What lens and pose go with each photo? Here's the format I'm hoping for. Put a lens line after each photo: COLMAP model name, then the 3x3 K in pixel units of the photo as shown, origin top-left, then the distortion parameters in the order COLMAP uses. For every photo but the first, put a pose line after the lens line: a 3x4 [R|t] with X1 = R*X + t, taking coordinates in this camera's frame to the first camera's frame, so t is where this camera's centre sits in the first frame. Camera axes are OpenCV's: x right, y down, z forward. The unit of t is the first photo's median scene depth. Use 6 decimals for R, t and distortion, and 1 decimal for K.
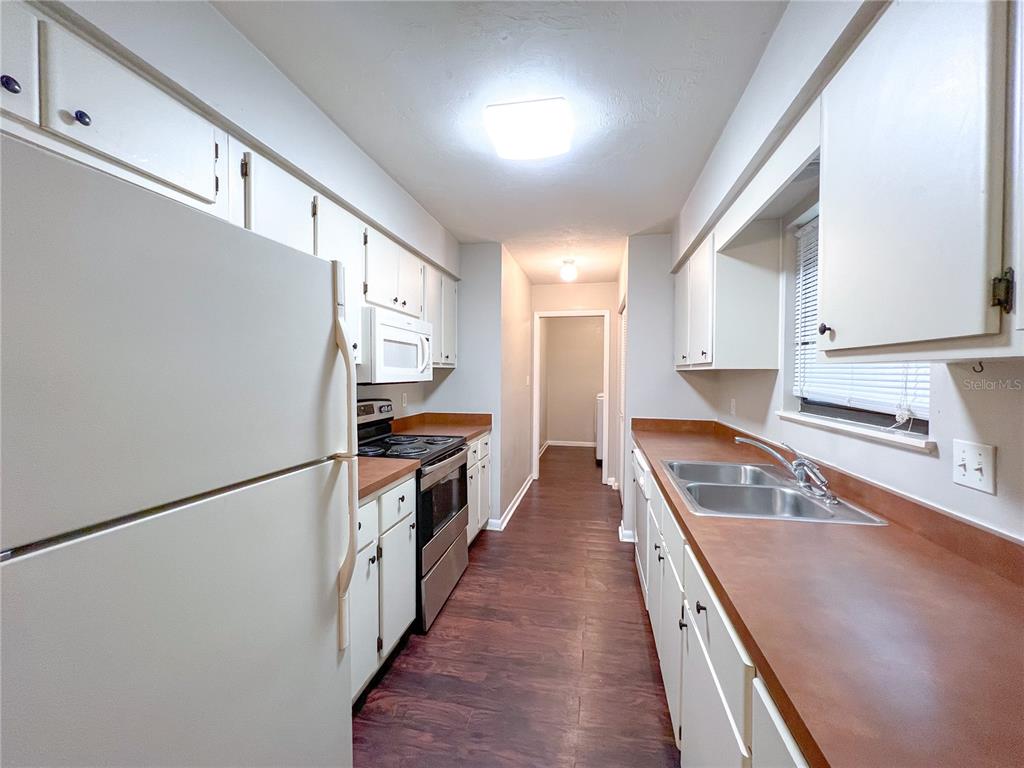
lens RADIAL K [[410.5, 0, 510.9], [0, 410.5, 378.2], [0, 0, 1]] dist [0.000739, 0.000096]
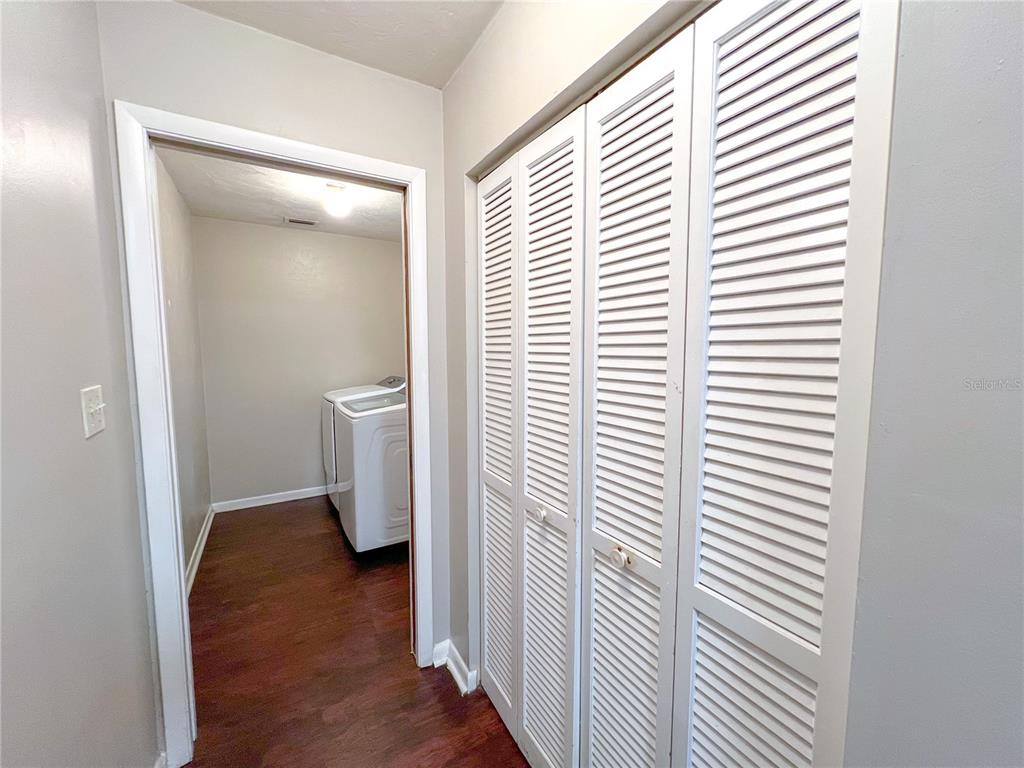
lens RADIAL K [[410.5, 0, 517.6], [0, 410.5, 380.3], [0, 0, 1]] dist [0.000739, 0.000096]
pose [[0.729221, -0.065316, 0.681153, 0.056051], [0.012829, 0.996564, 0.081827, -0.024060], [-0.684158, -0.050932, 0.727554, 0.693443]]
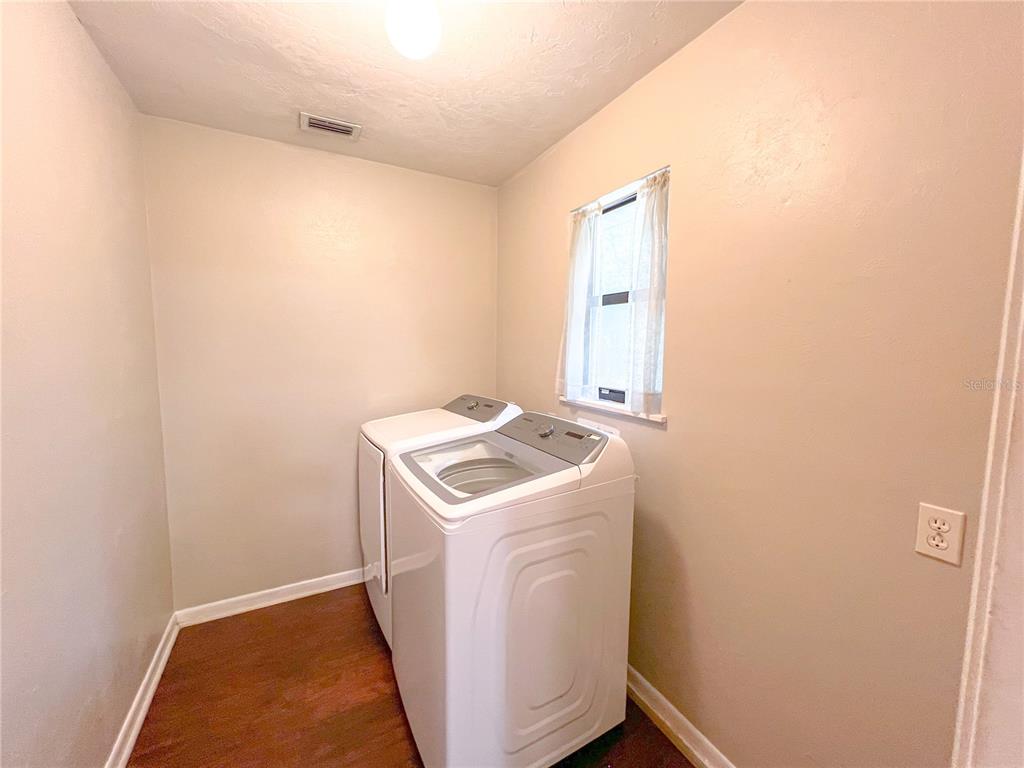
lens RADIAL K [[410.5, 0, 512.2], [0, 410.5, 387.7], [0, 0, 1]] dist [0.000739, 0.000096]
pose [[0.772168, -0.056551, 0.632897, 0.151695], [0.003705, 0.996416, 0.084513, -0.020585], [-0.635408, -0.062913, 0.769609, 1.030232]]
